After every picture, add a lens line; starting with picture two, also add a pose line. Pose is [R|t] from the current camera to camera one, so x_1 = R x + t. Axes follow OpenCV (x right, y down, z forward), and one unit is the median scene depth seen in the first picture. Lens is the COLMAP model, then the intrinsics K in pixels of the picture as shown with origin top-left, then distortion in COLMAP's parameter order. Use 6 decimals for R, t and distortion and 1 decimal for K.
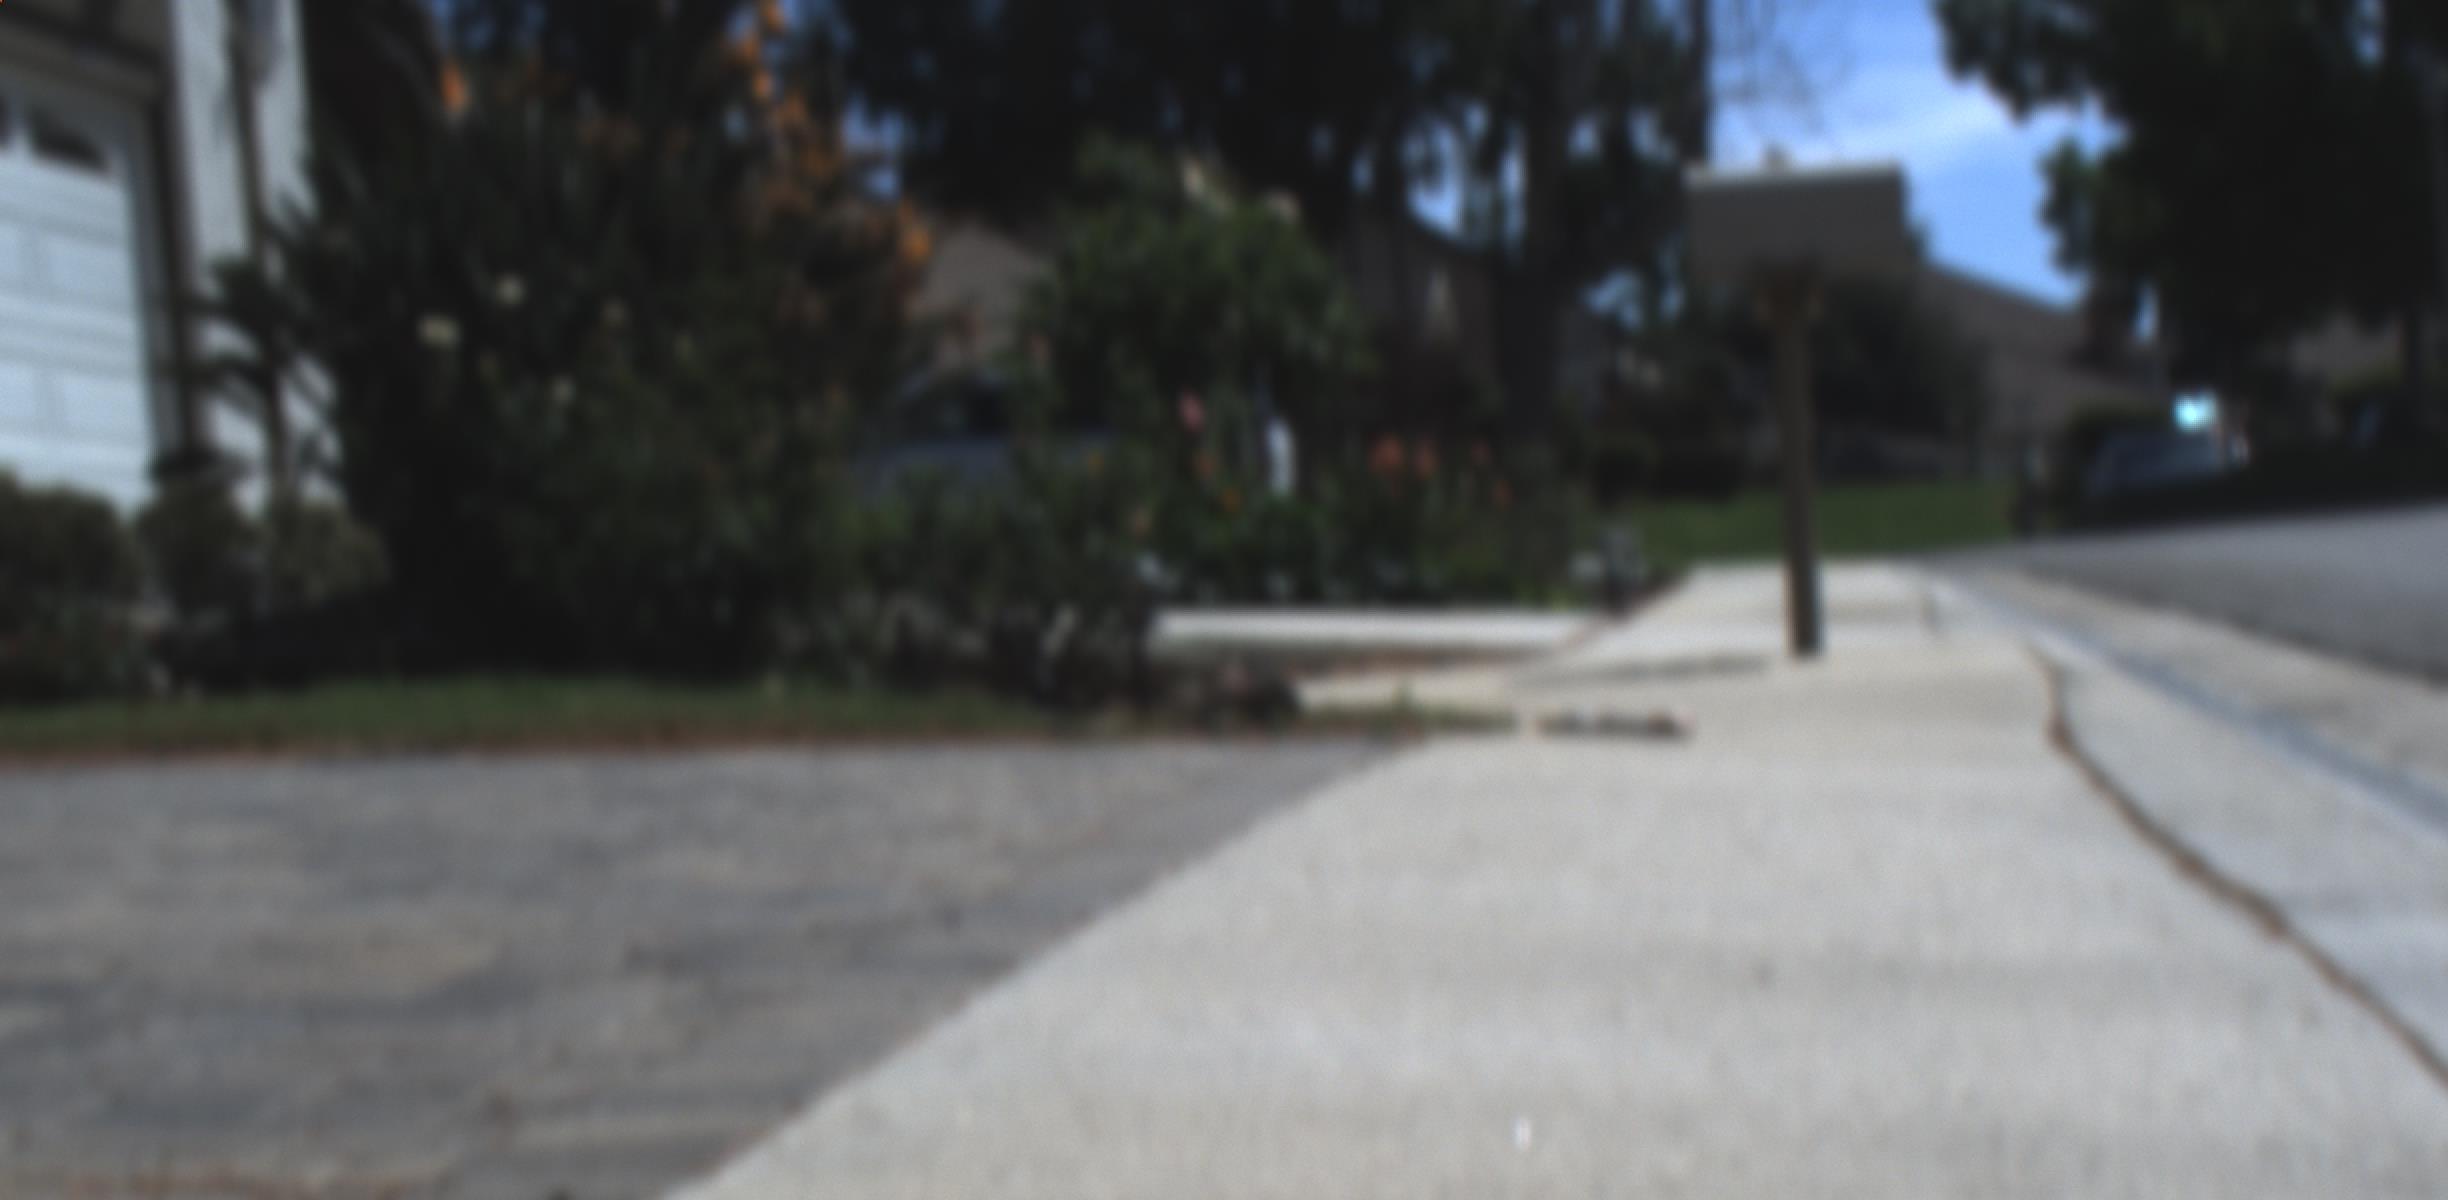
lens RADIAL K [[5331.2, 0, 1231.5], [0, 5331.2, 620.1], [0, 0, 1]] dist [-0.043552, 0.000000]
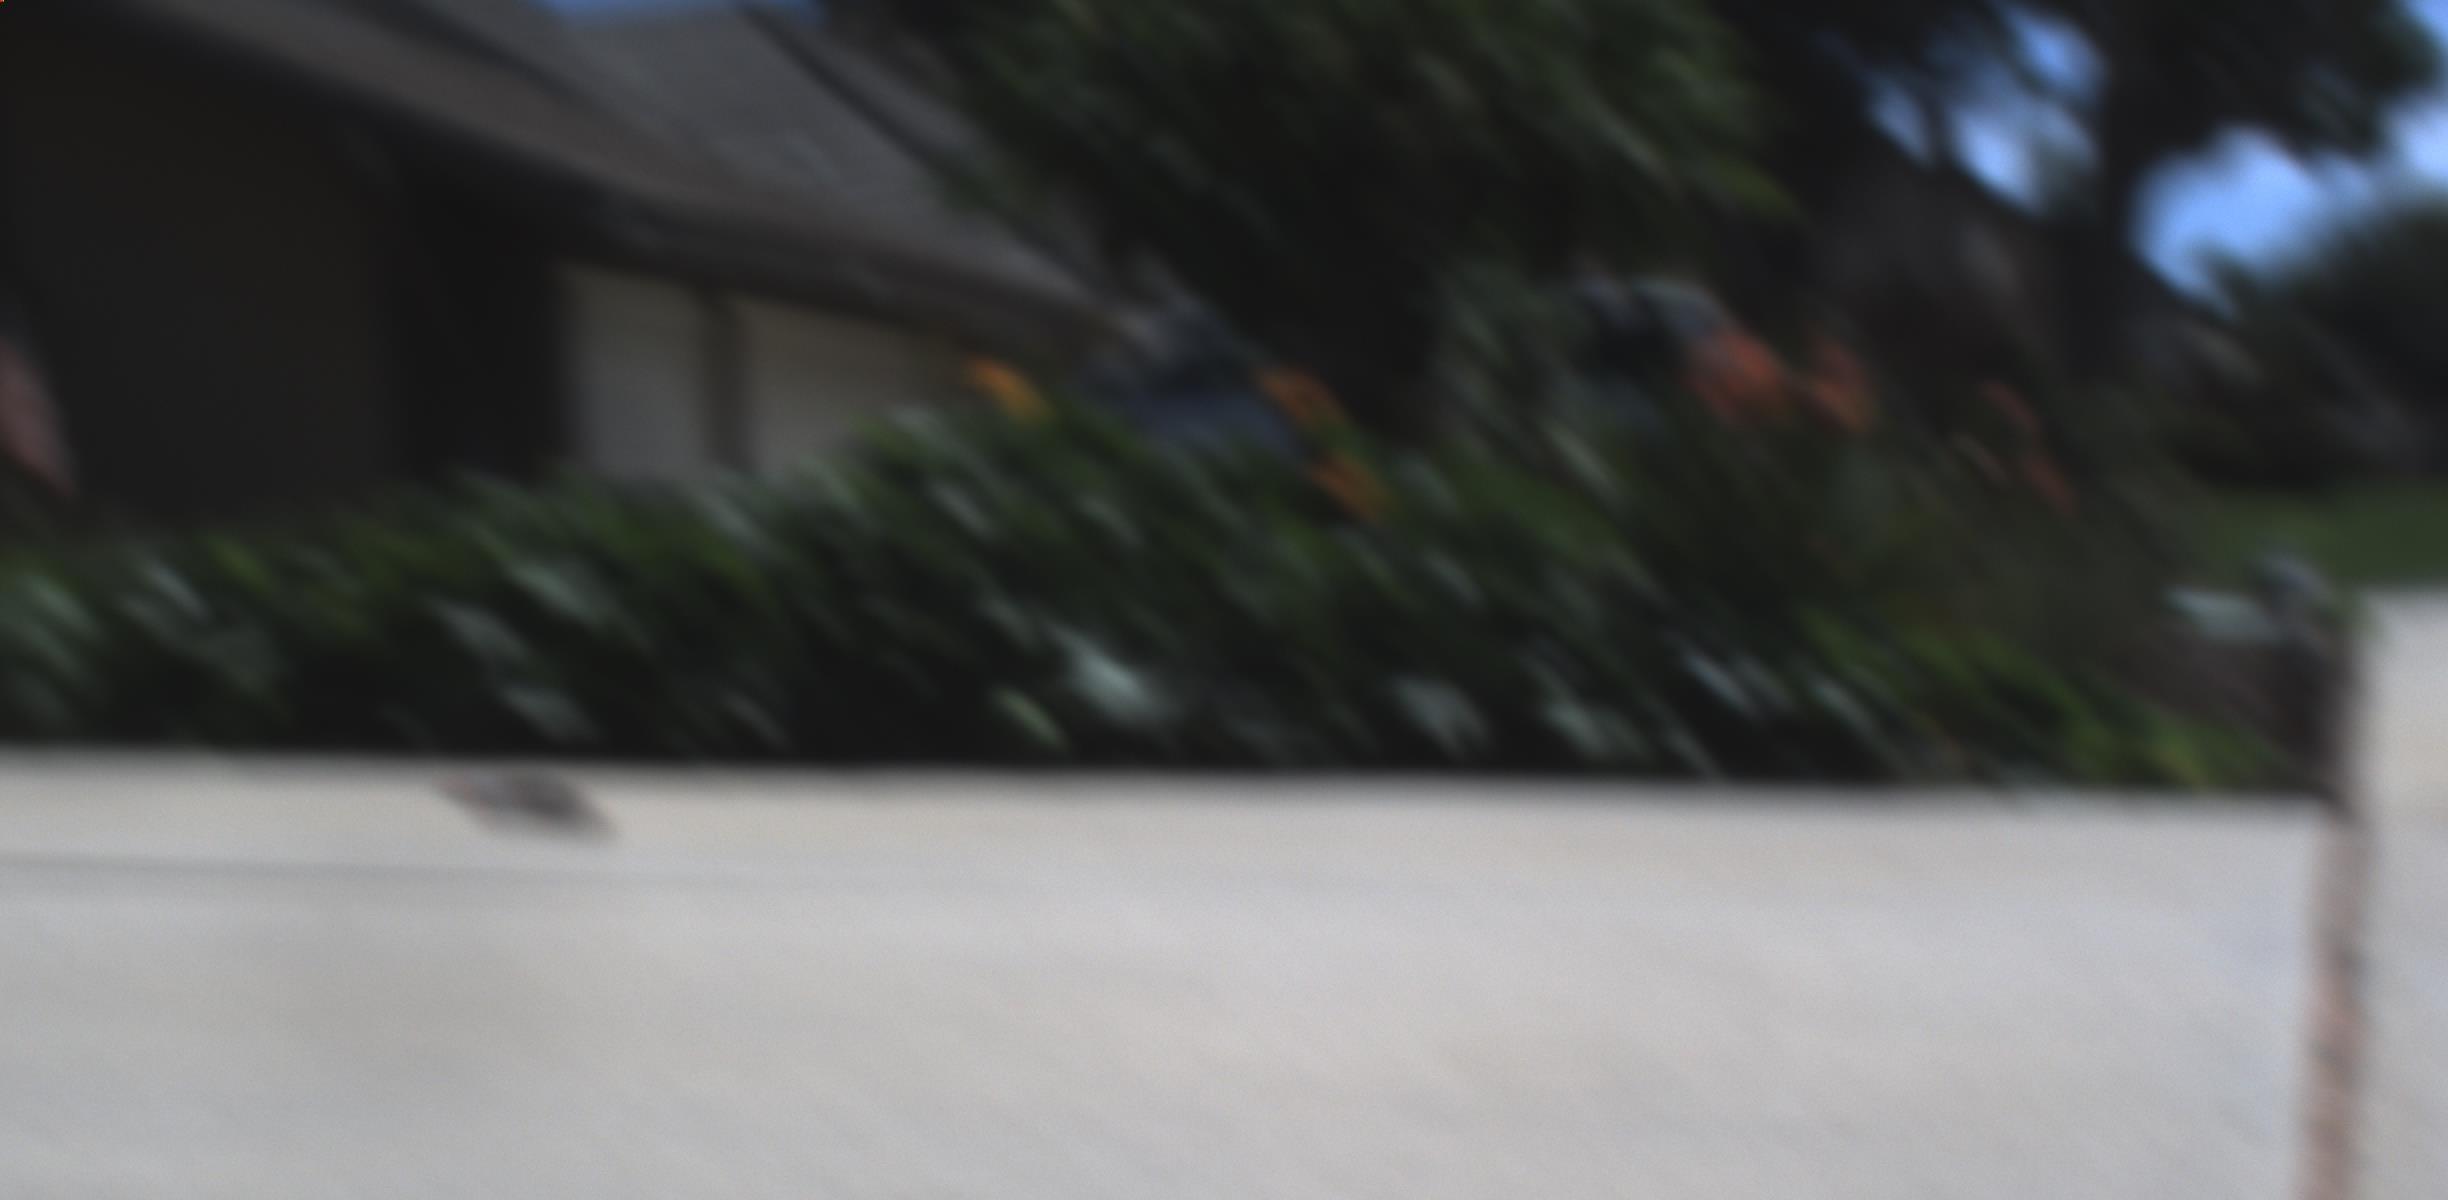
lens RADIAL K [[5331.2, 0, 1231.1], [0, 5331.2, 605.3], [0, 0, 1]] dist [-0.043552, 0.000000]
pose [[0.994486, 0.011871, -0.104192, 0.029161], [-0.012002, 0.999928, -0.000631, -0.011747], [0.104177, 0.001878, 0.994557, 0.539552]]
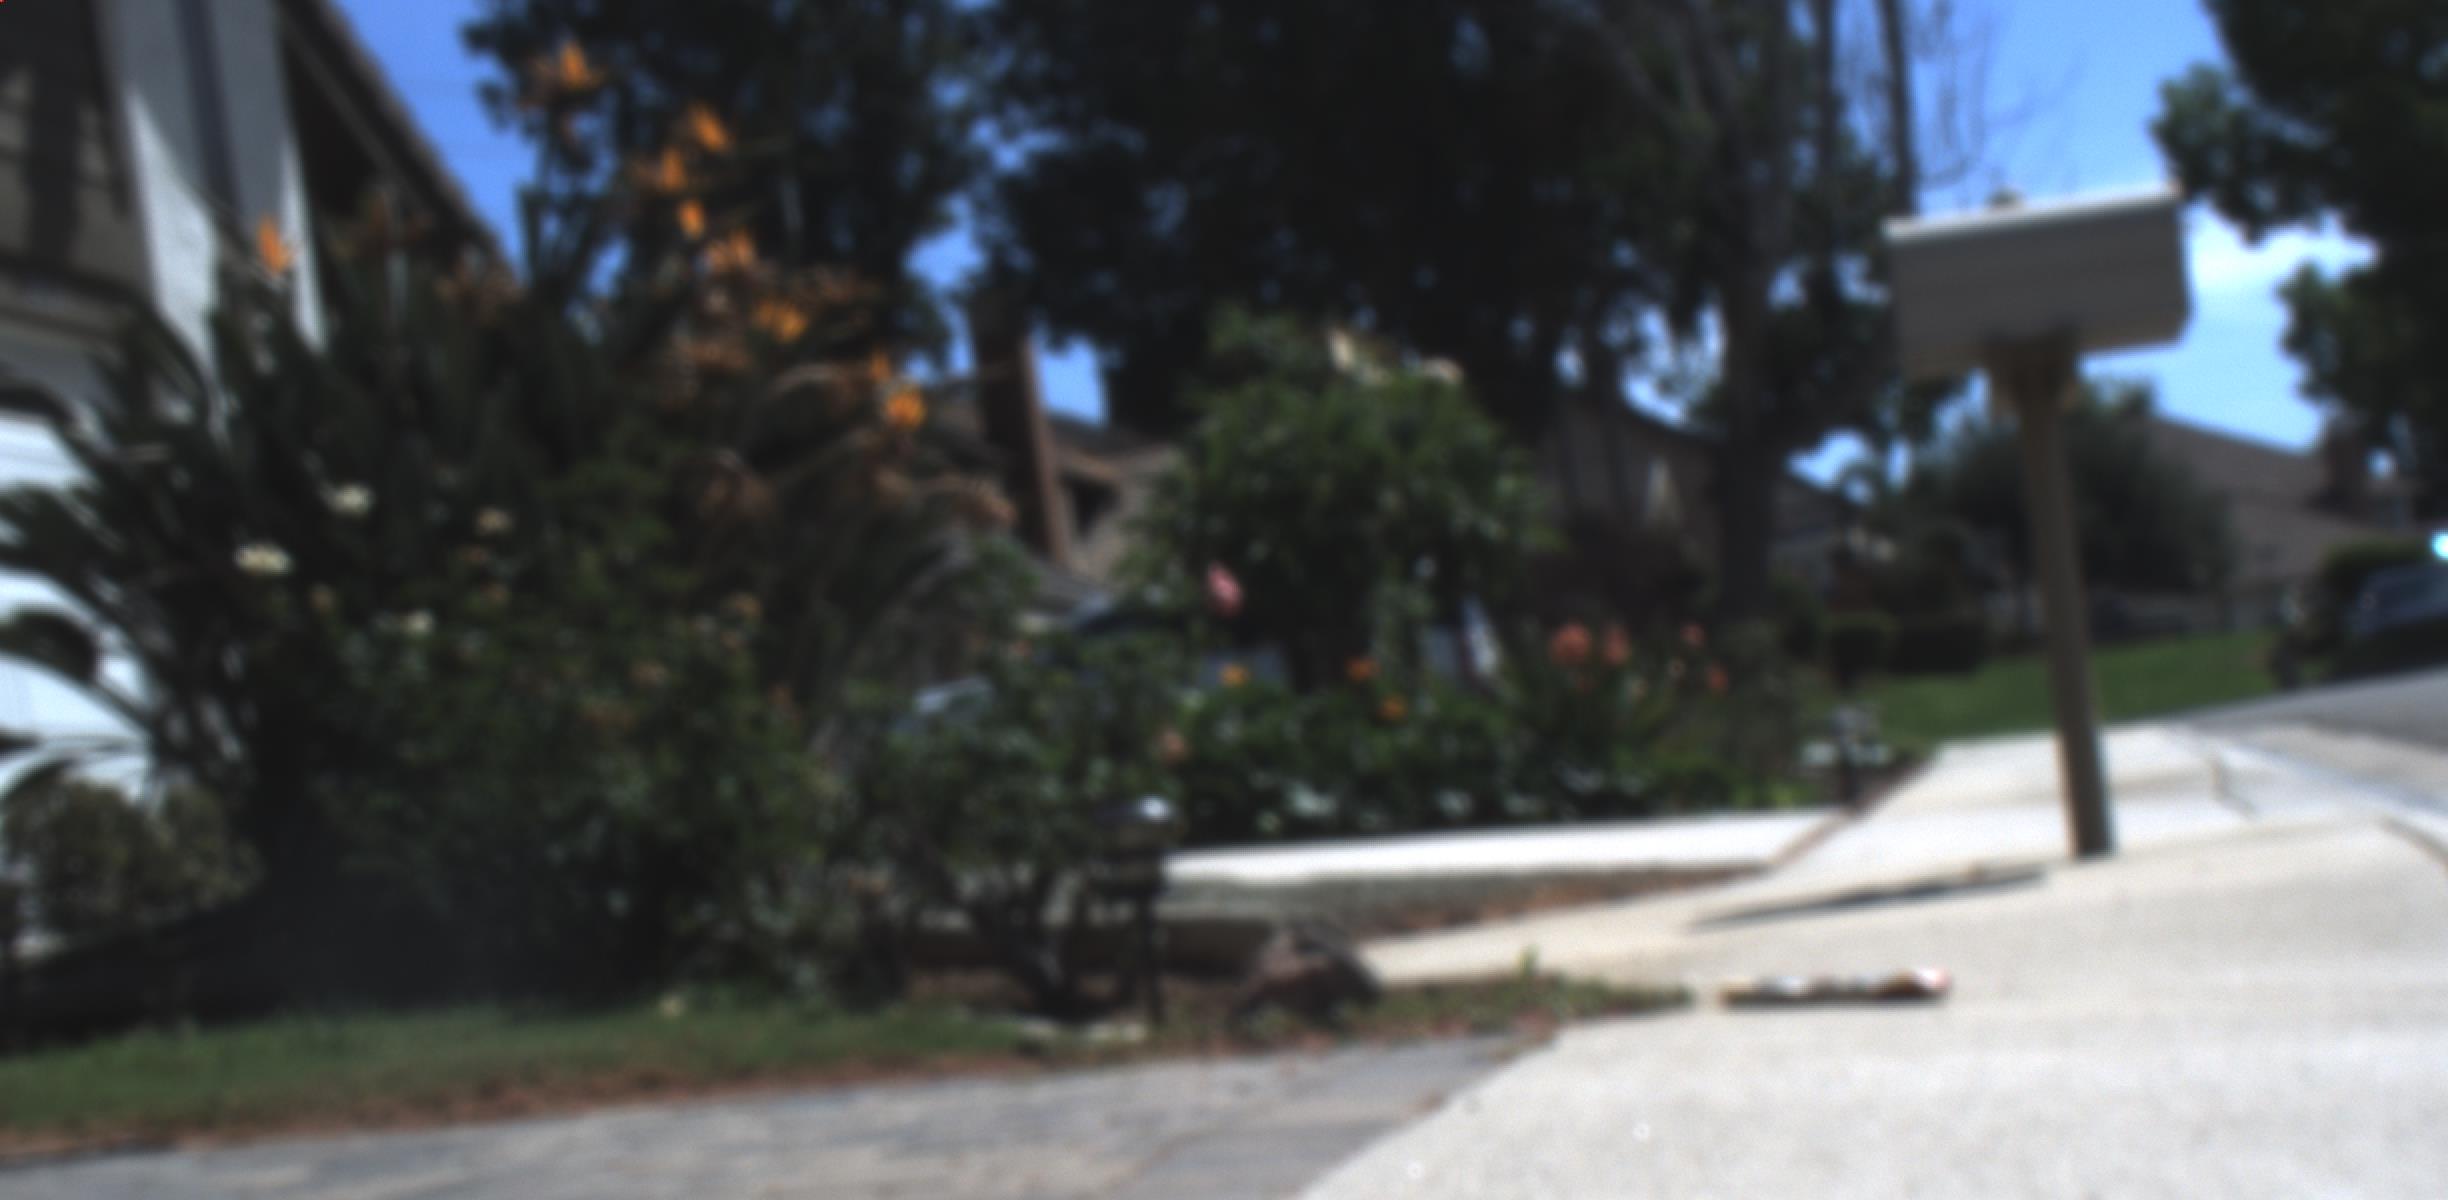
lens RADIAL K [[5331.2, 0, 1278.9], [0, 5331.2, 687.7], [0, 0, 1]] dist [-0.043552, 0.000000]
pose [[0.996757, -0.071749, -0.036447, 0.011600], [0.070701, 0.997067, -0.029289, -0.001722], [0.038442, 0.026617, 0.998906, 0.126838]]
